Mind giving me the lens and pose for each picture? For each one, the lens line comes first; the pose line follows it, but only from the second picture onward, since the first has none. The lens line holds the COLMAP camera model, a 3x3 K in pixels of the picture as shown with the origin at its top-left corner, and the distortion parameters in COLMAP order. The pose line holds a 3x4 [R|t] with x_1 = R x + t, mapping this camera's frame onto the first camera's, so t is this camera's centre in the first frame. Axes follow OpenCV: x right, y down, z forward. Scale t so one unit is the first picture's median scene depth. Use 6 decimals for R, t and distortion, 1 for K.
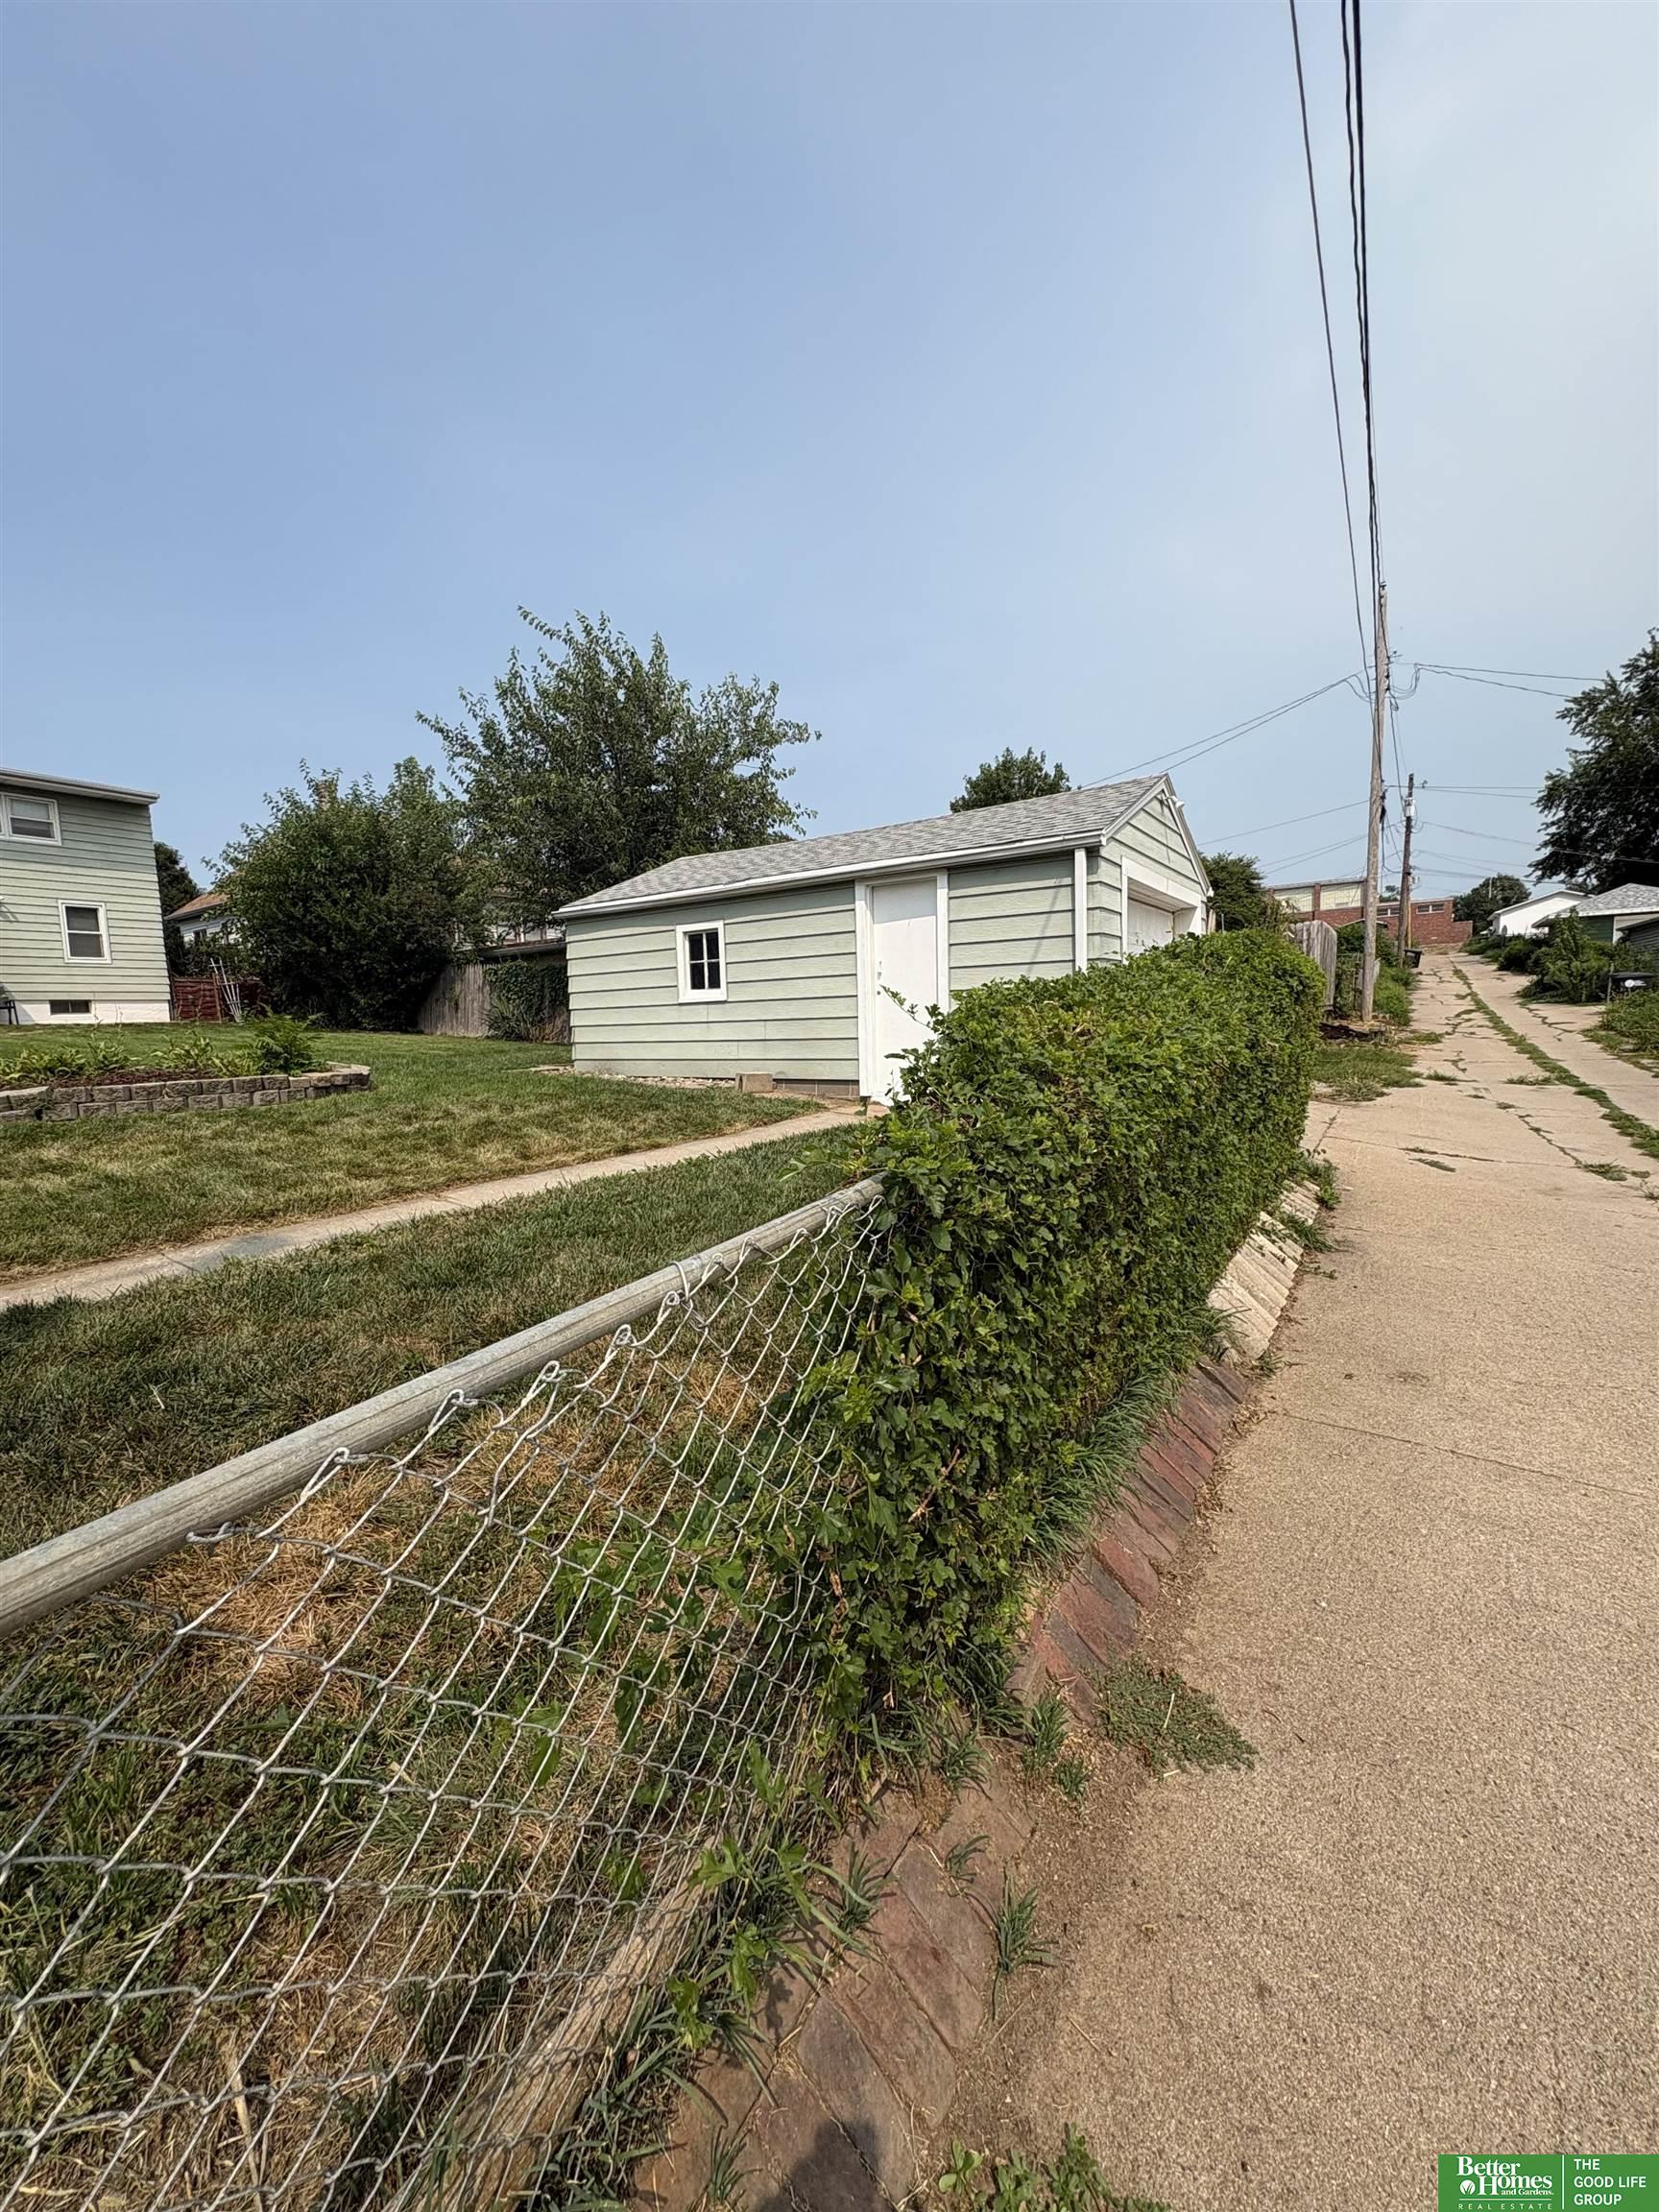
lens RADIAL K [[892.5, 0, 830.1], [0, 892.5, 1103.3], [0, 0, 1]] dist [0.005850, -0.000245]
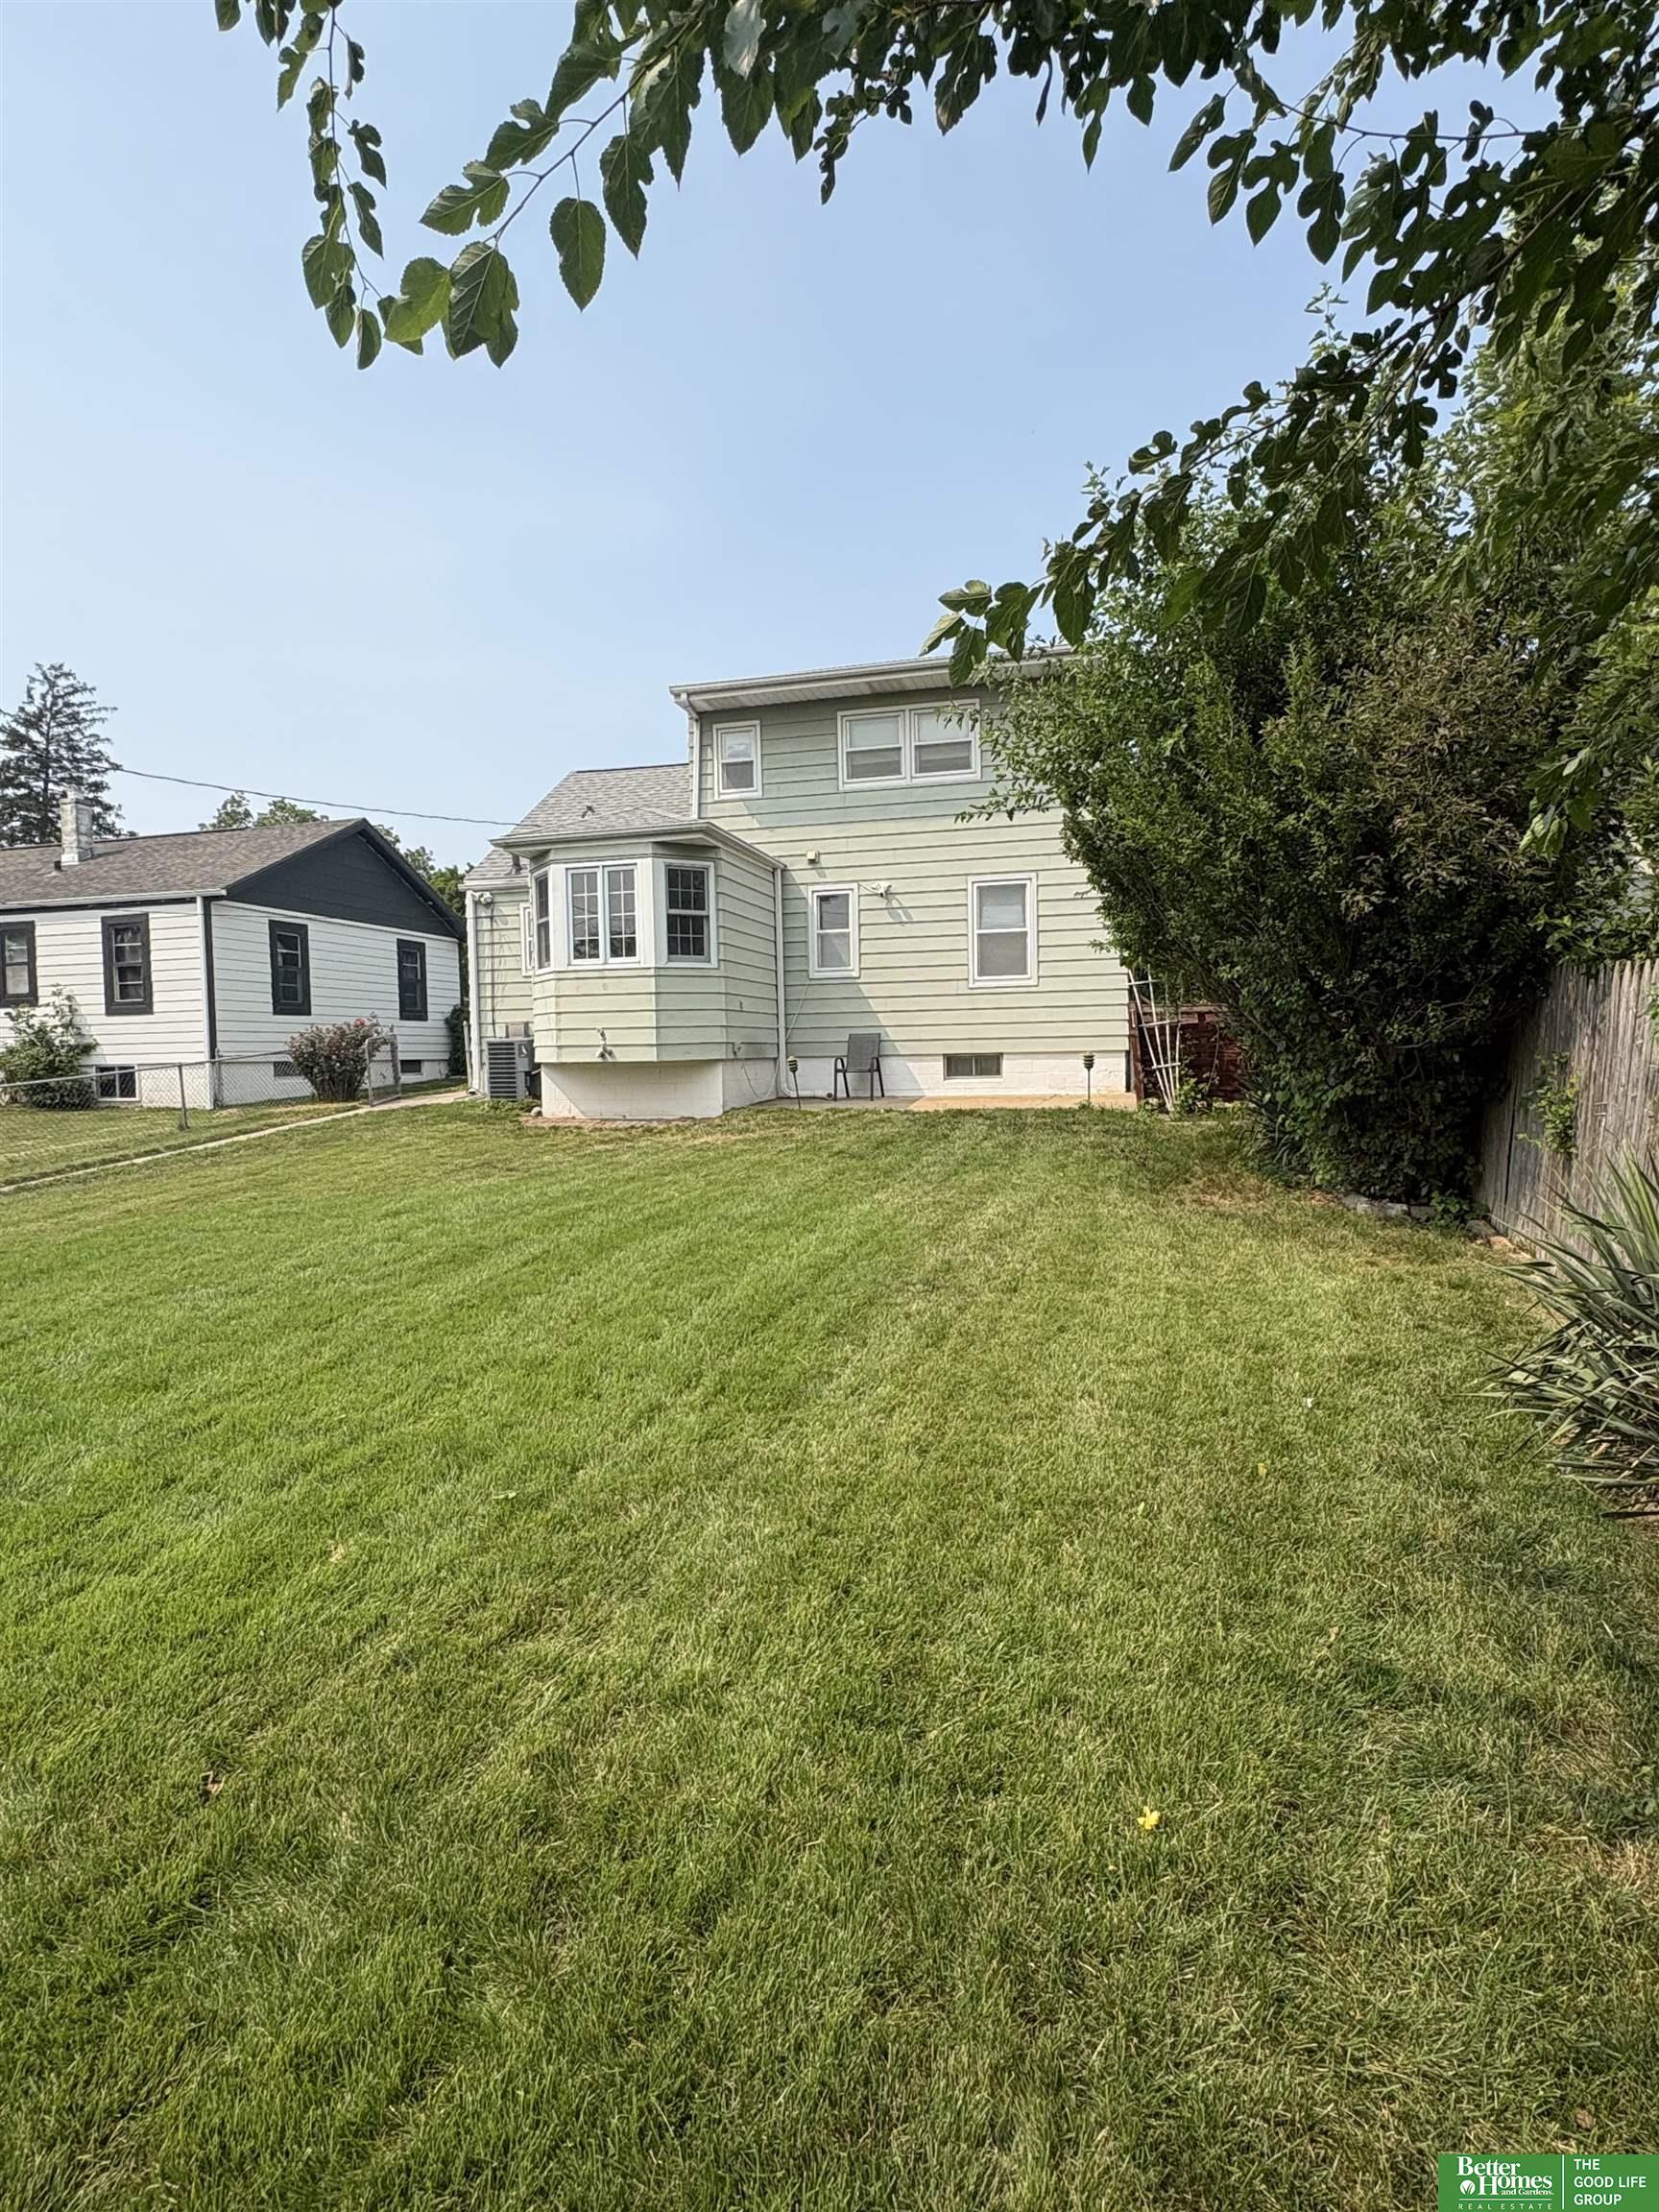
lens RADIAL K [[1188.7, 0, 833.1], [0, 1188.7, 1109.3], [0, 0, 1]] dist [0.000451, -0.000005]
pose [[0.366772, 0.064836, -0.928049, -0.215290], [-0.070996, 0.996610, 0.041567, -0.121384], [0.927598, 0.050642, 0.370132, 0.744128]]
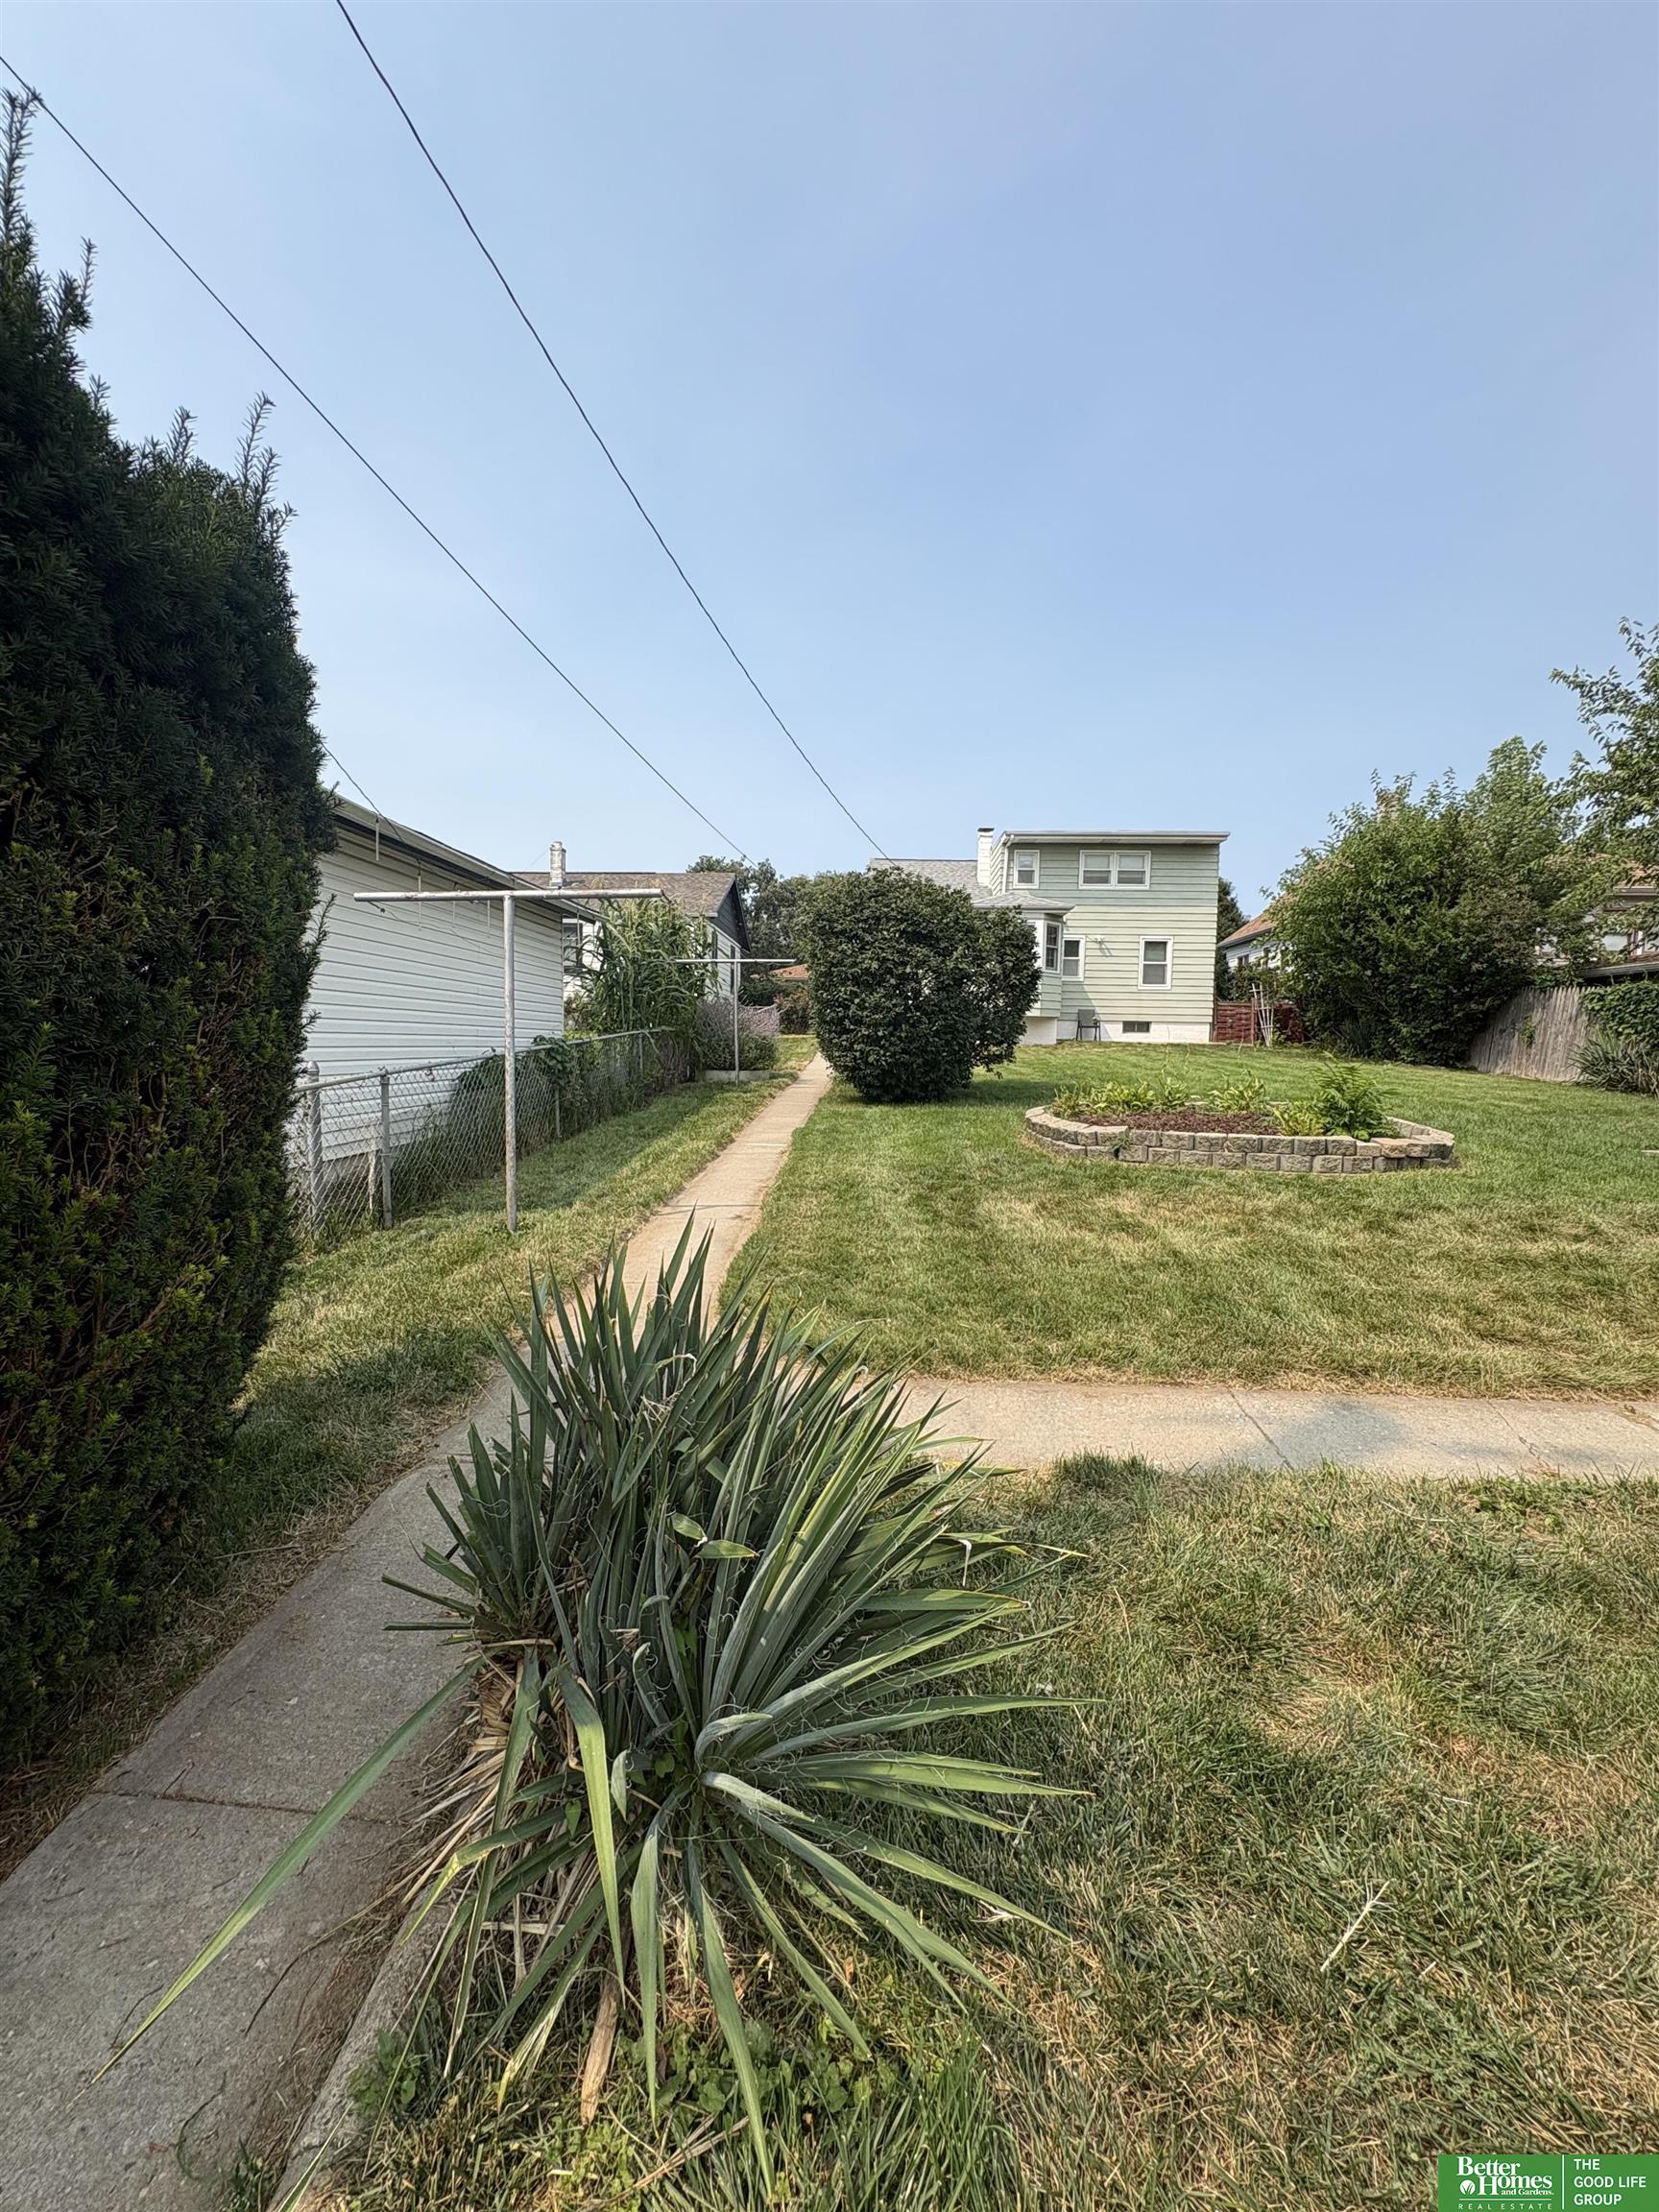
lens RADIAL K [[892.5, 0, 833.4], [0, 892.5, 1107.5], [0, 0, 1]] dist [0.005850, -0.000245]
pose [[0.523528, 0.102947, -0.845766, -0.065408], [-0.113879, 0.992221, 0.050283, -0.019284], [0.844364, 0.069991, 0.531179, 0.059904]]
